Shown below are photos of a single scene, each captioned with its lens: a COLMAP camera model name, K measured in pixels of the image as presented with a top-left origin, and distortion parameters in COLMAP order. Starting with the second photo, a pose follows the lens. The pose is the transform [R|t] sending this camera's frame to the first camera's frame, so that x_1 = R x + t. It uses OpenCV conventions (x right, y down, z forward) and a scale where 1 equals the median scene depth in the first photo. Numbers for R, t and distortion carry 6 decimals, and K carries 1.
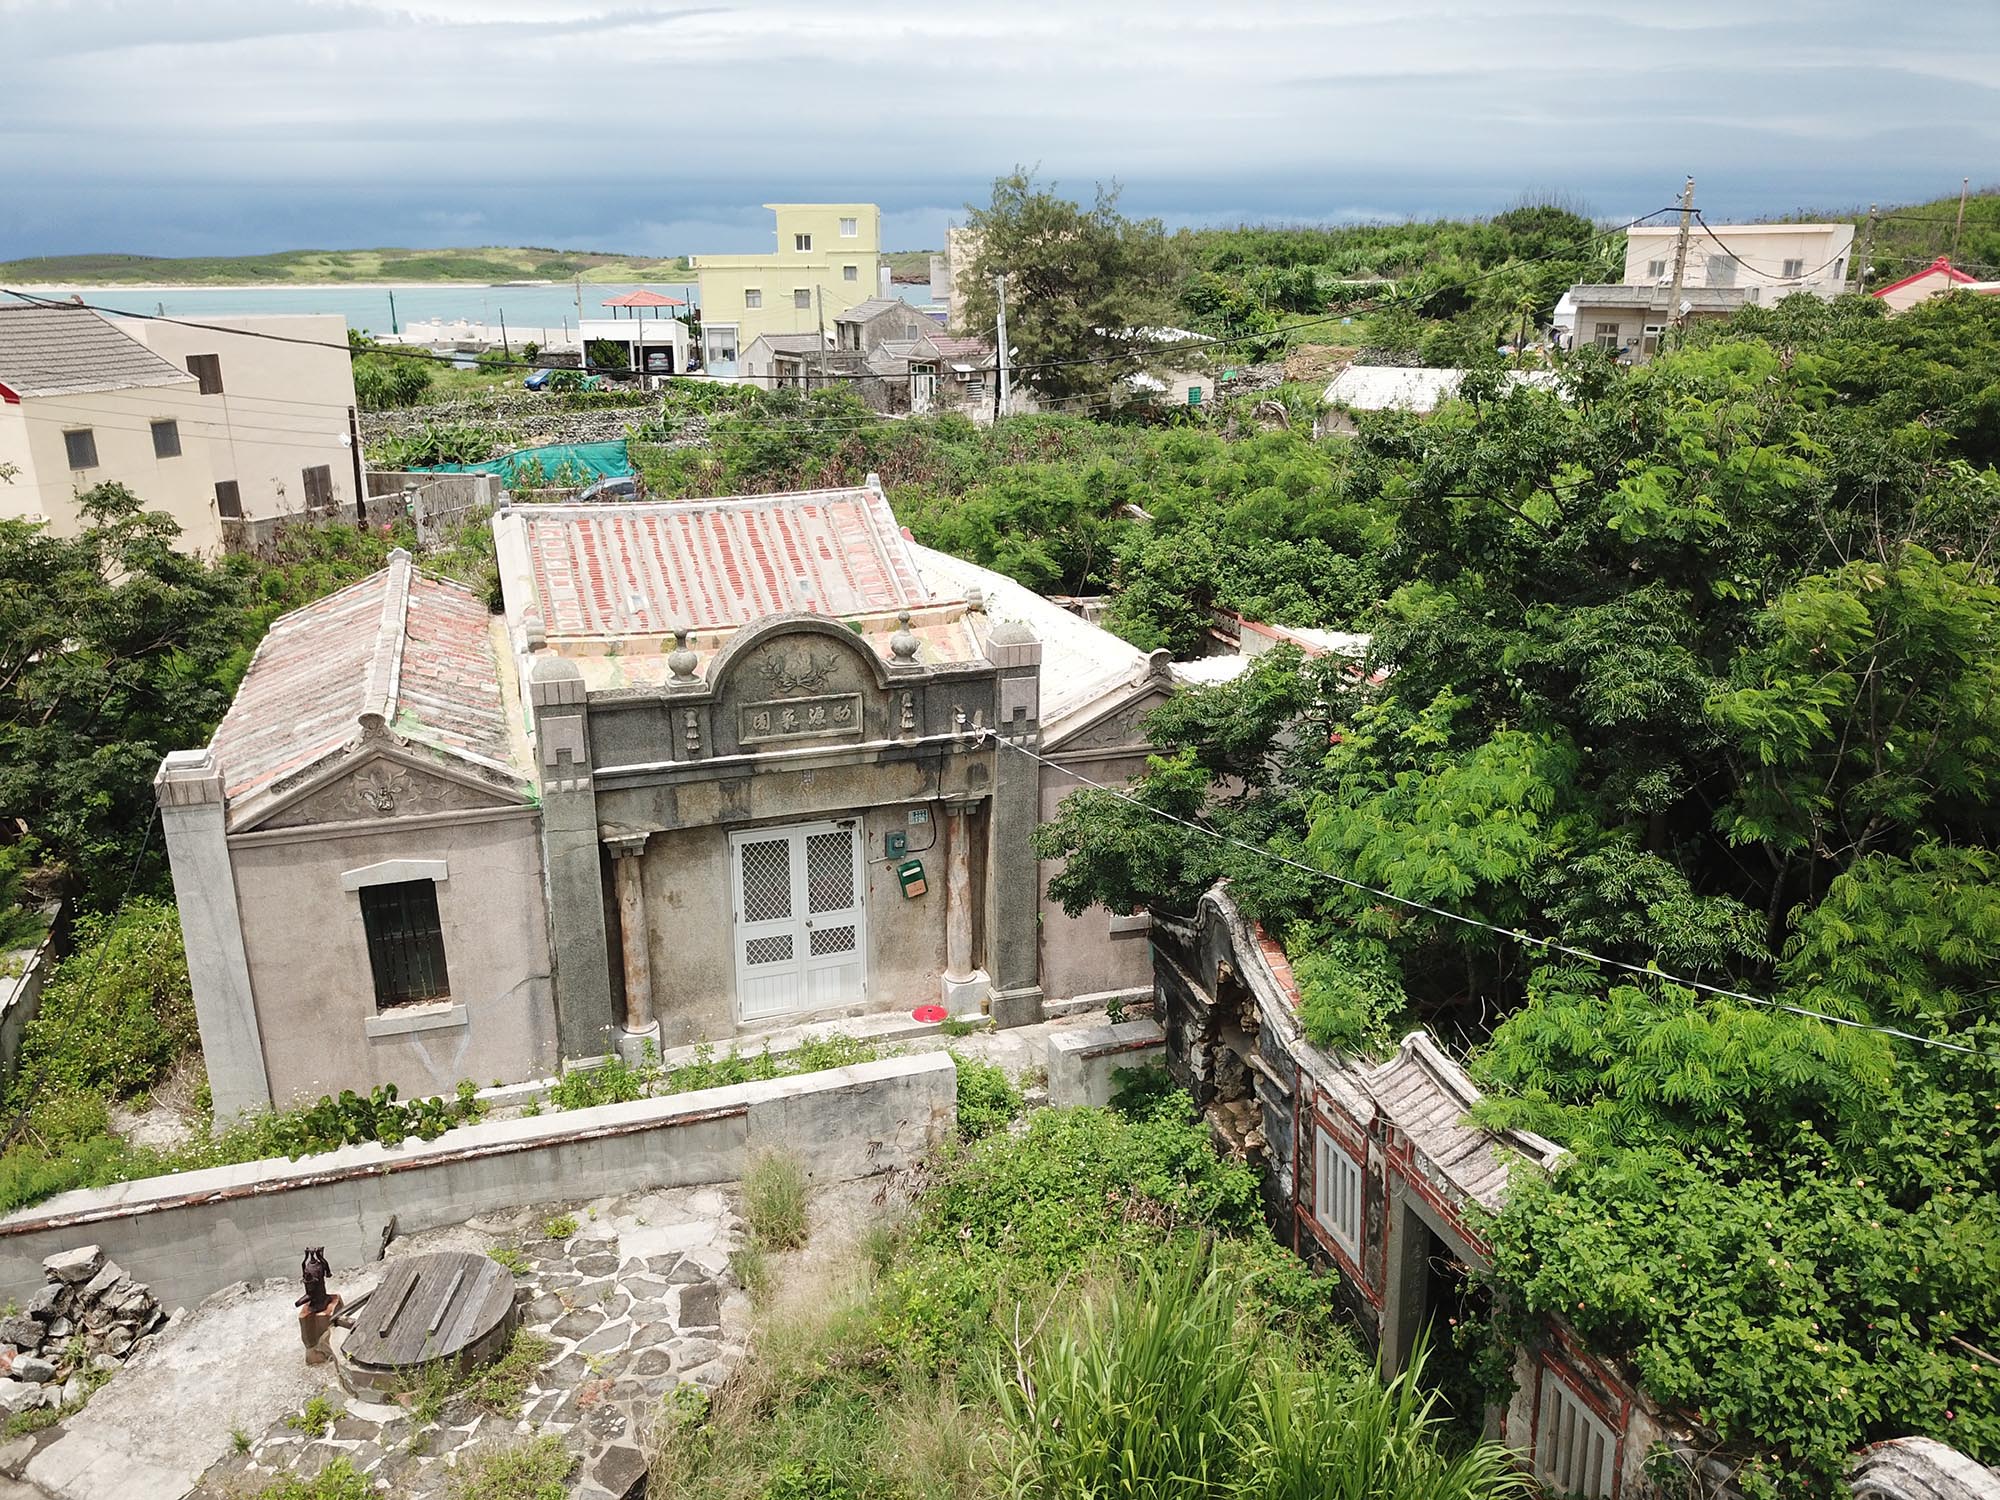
lens RADIAL K [[1542.1, 0, 980.6], [0, 1542.1, 761.1], [0, 0, 1]] dist [0.000025, 0.010952]
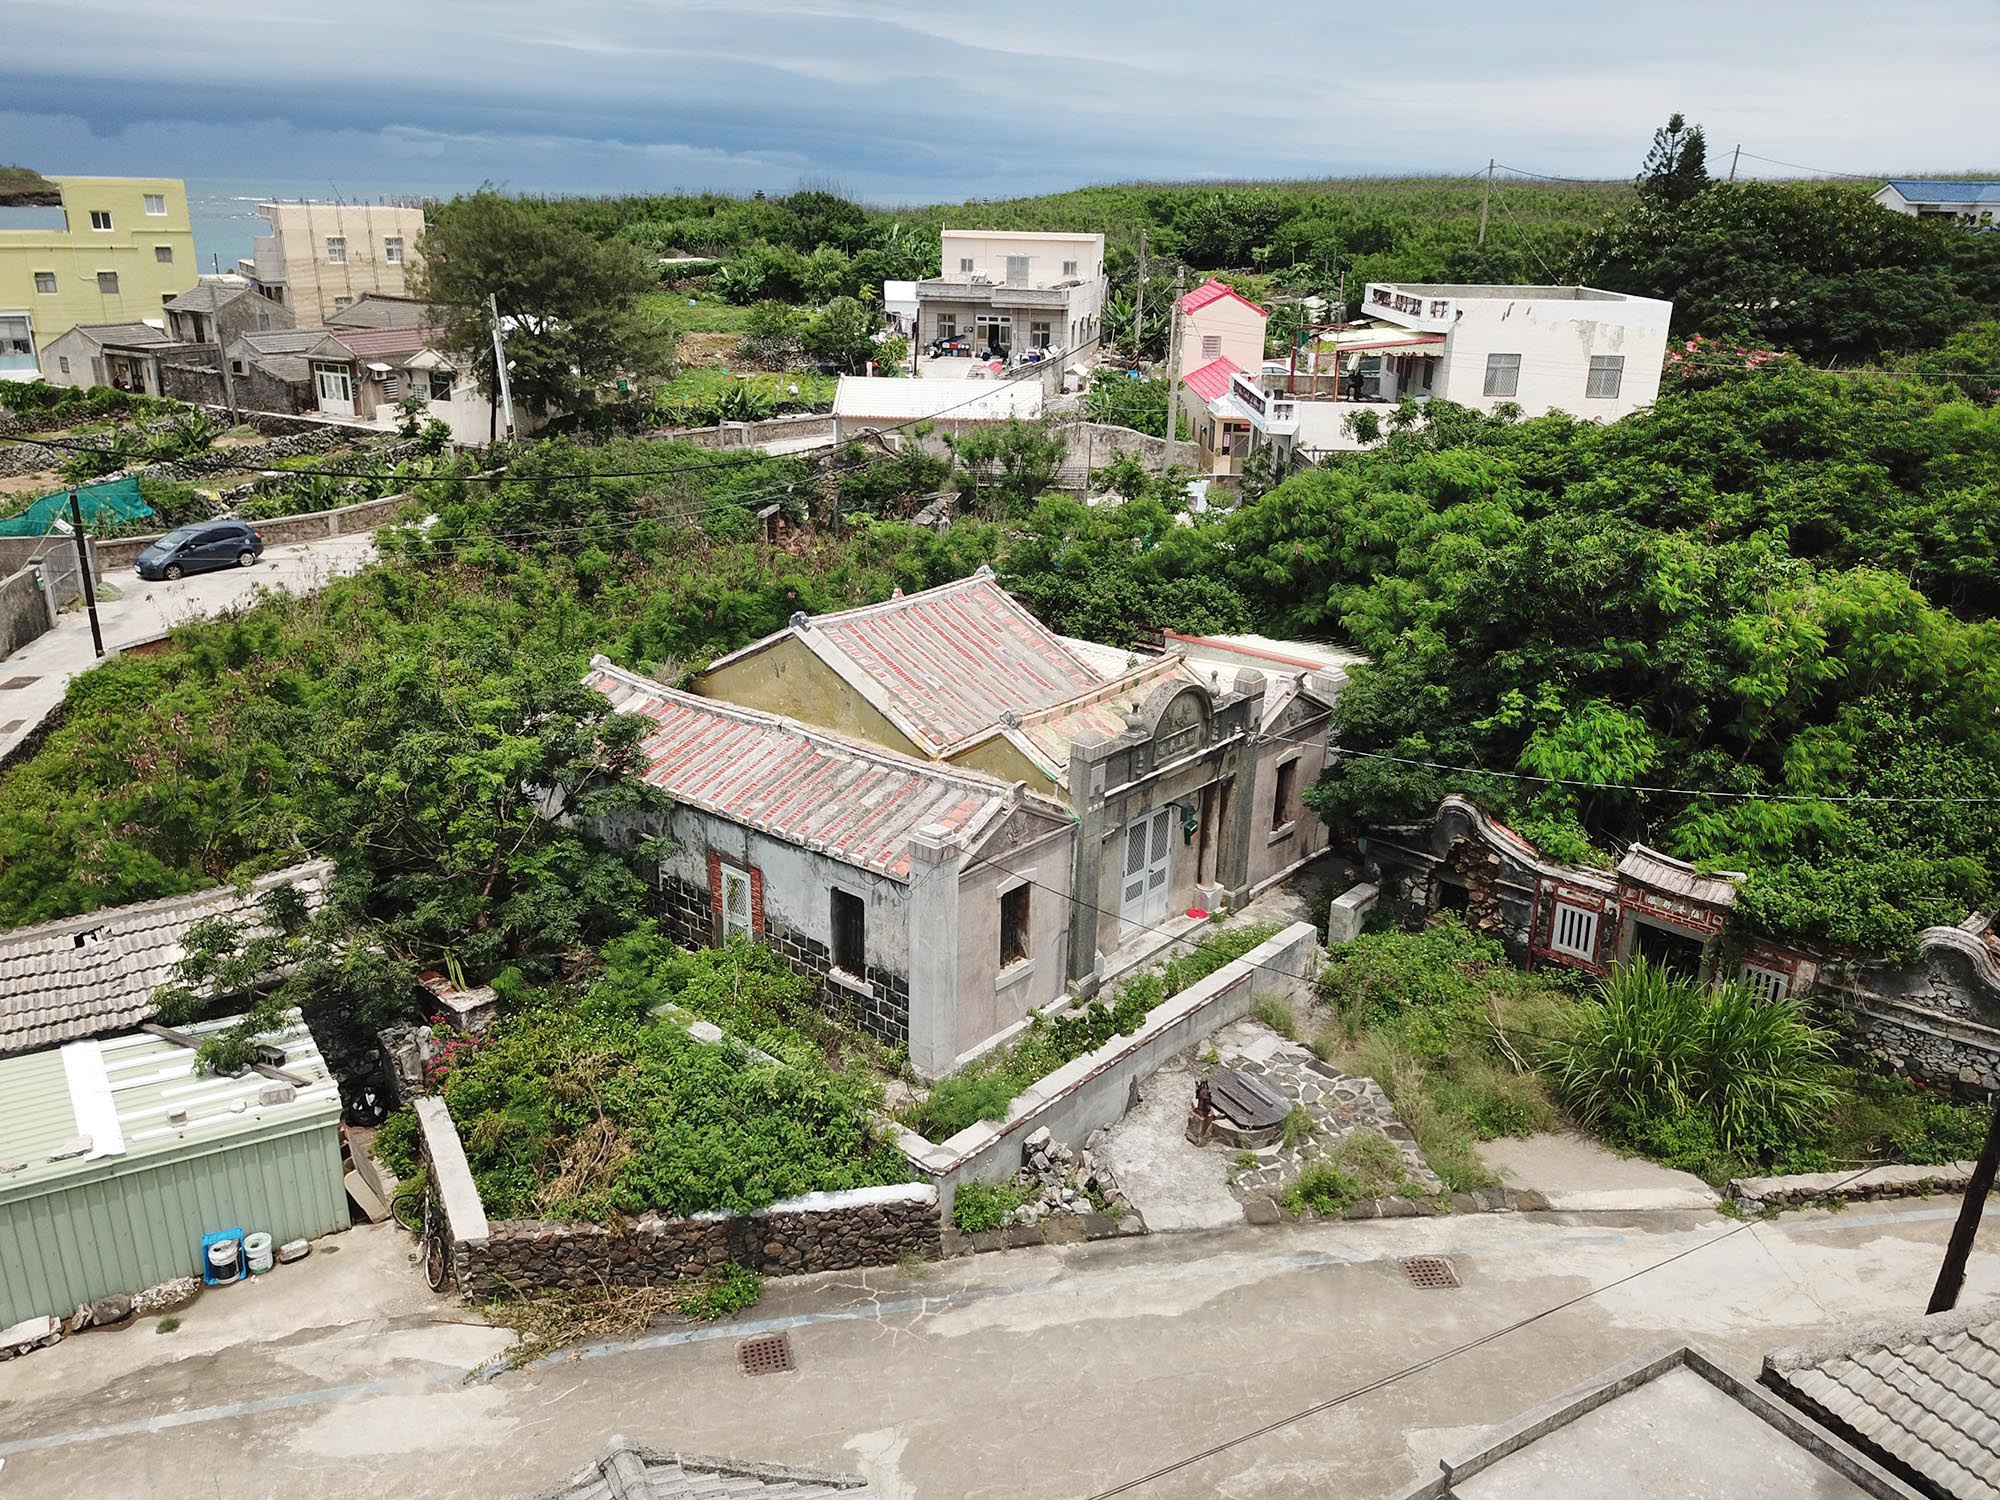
lens RADIAL K [[1542.1, 0, 980.6], [0, 1542.1, 761.1], [0, 0, 1]] dist [0.000025, 0.010952]
pose [[0.860886, -0.157227, 0.483895, -1.017078], [0.135347, 0.987556, 0.080085, -0.158146], [-0.490465, -0.003450, 0.871454, -0.302695]]
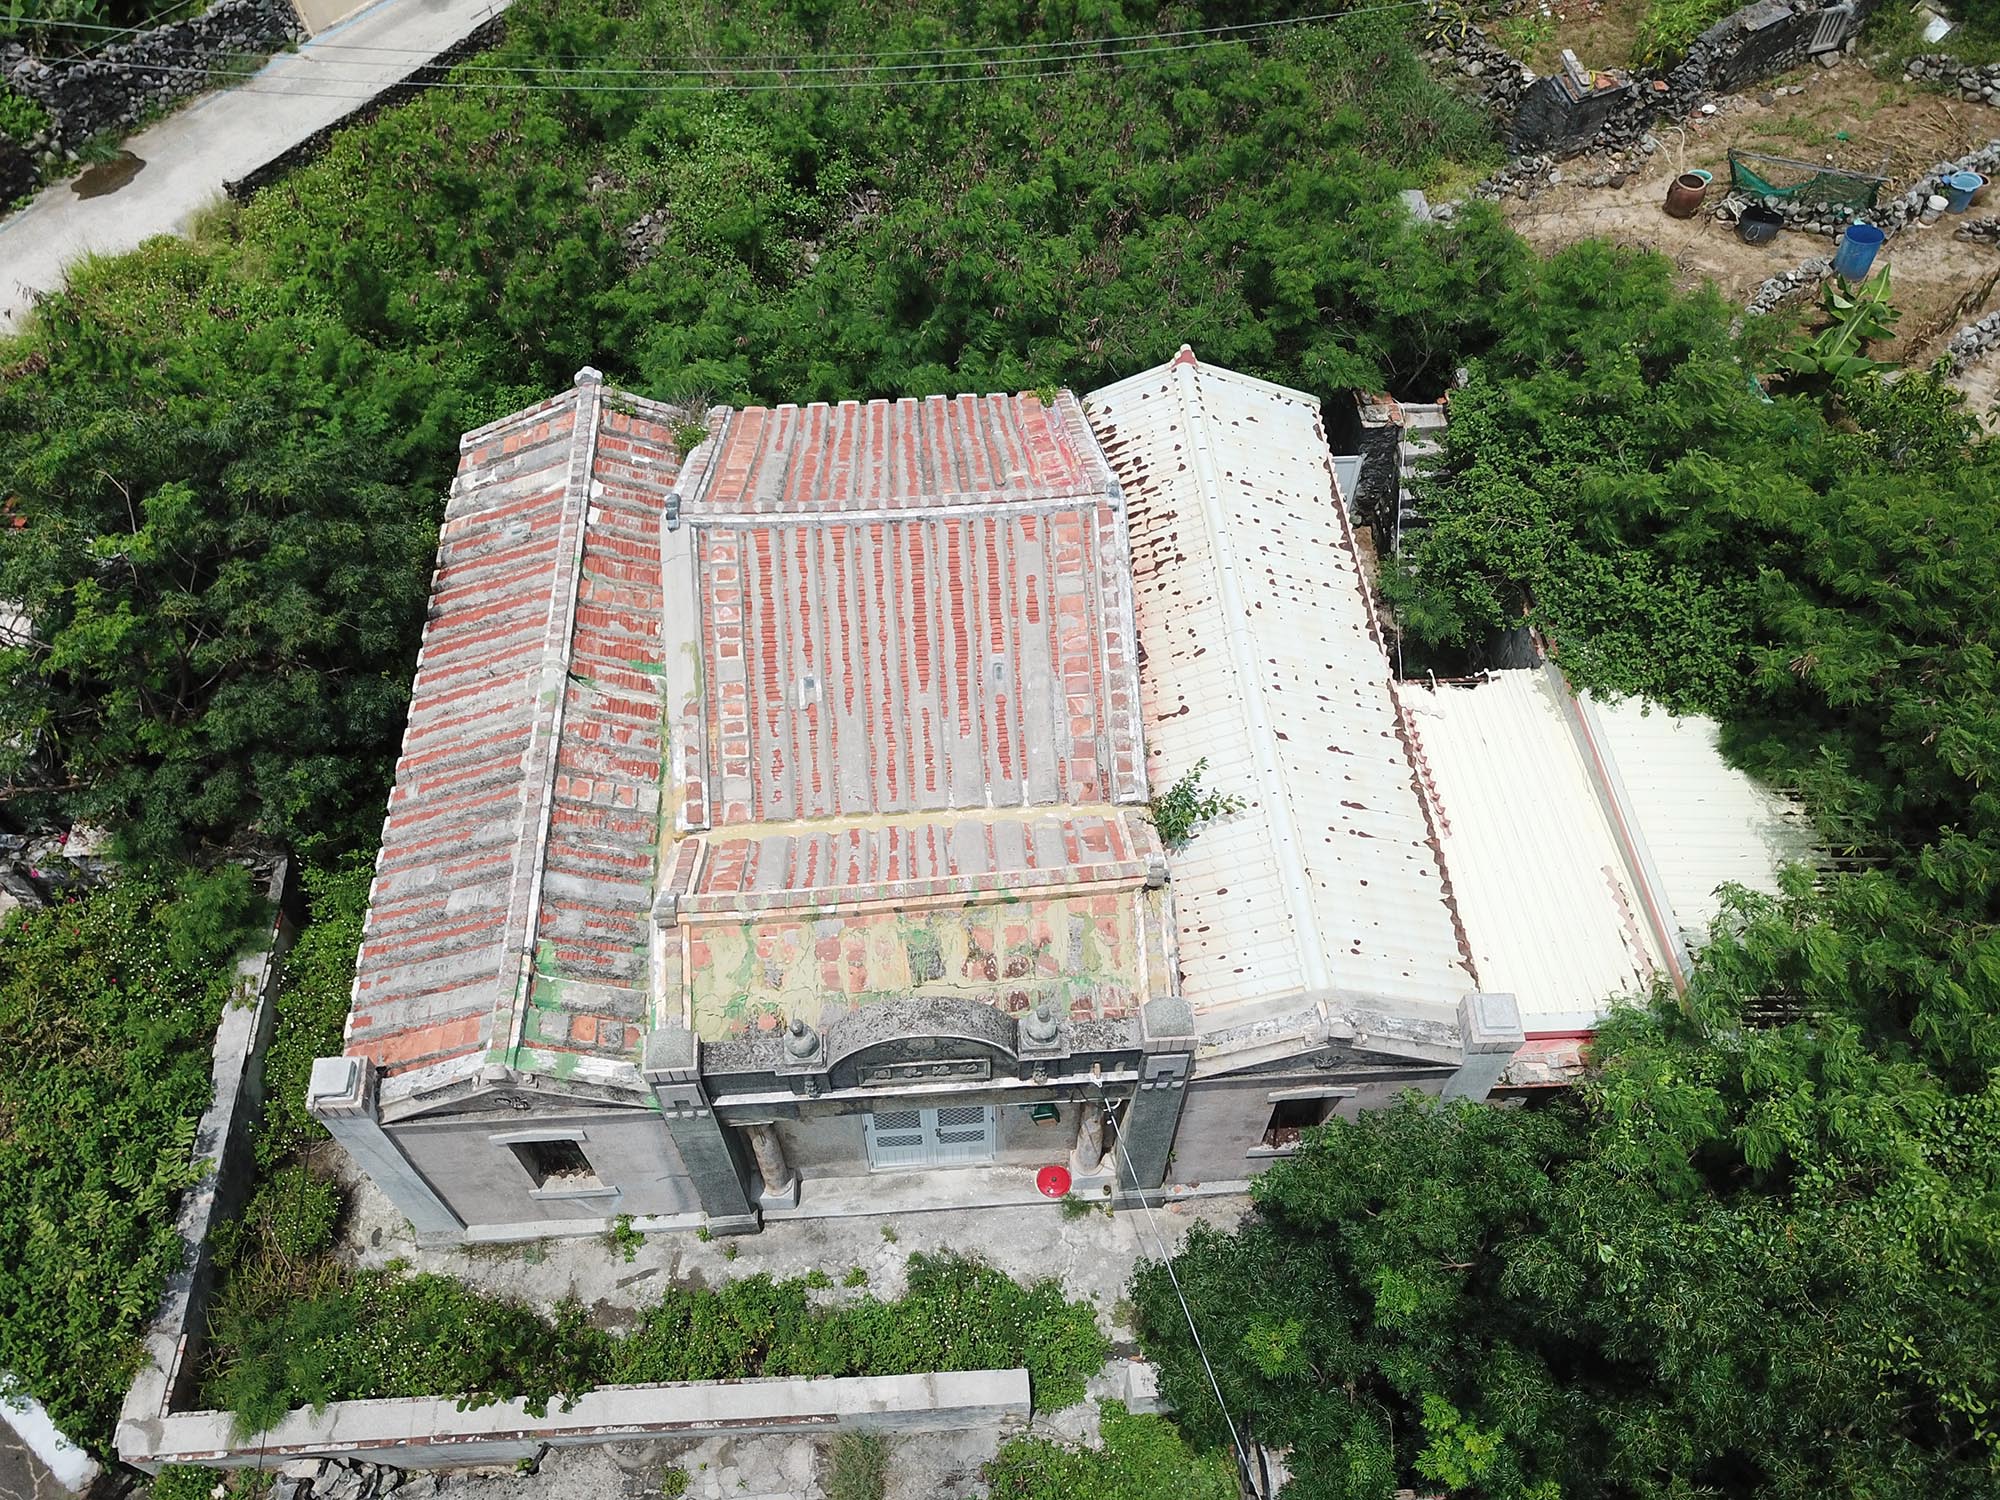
lens RADIAL K [[1542.1, 0, 980.6], [0, 1542.1, 761.1], [0, 0, 1]] dist [0.000025, 0.010952]
pose [[0.967620, 0.199384, -0.154783, 0.023417], [-0.073465, 0.809129, 0.583021, -0.671547], [0.241485, -0.552772, 0.797577, 0.321714]]
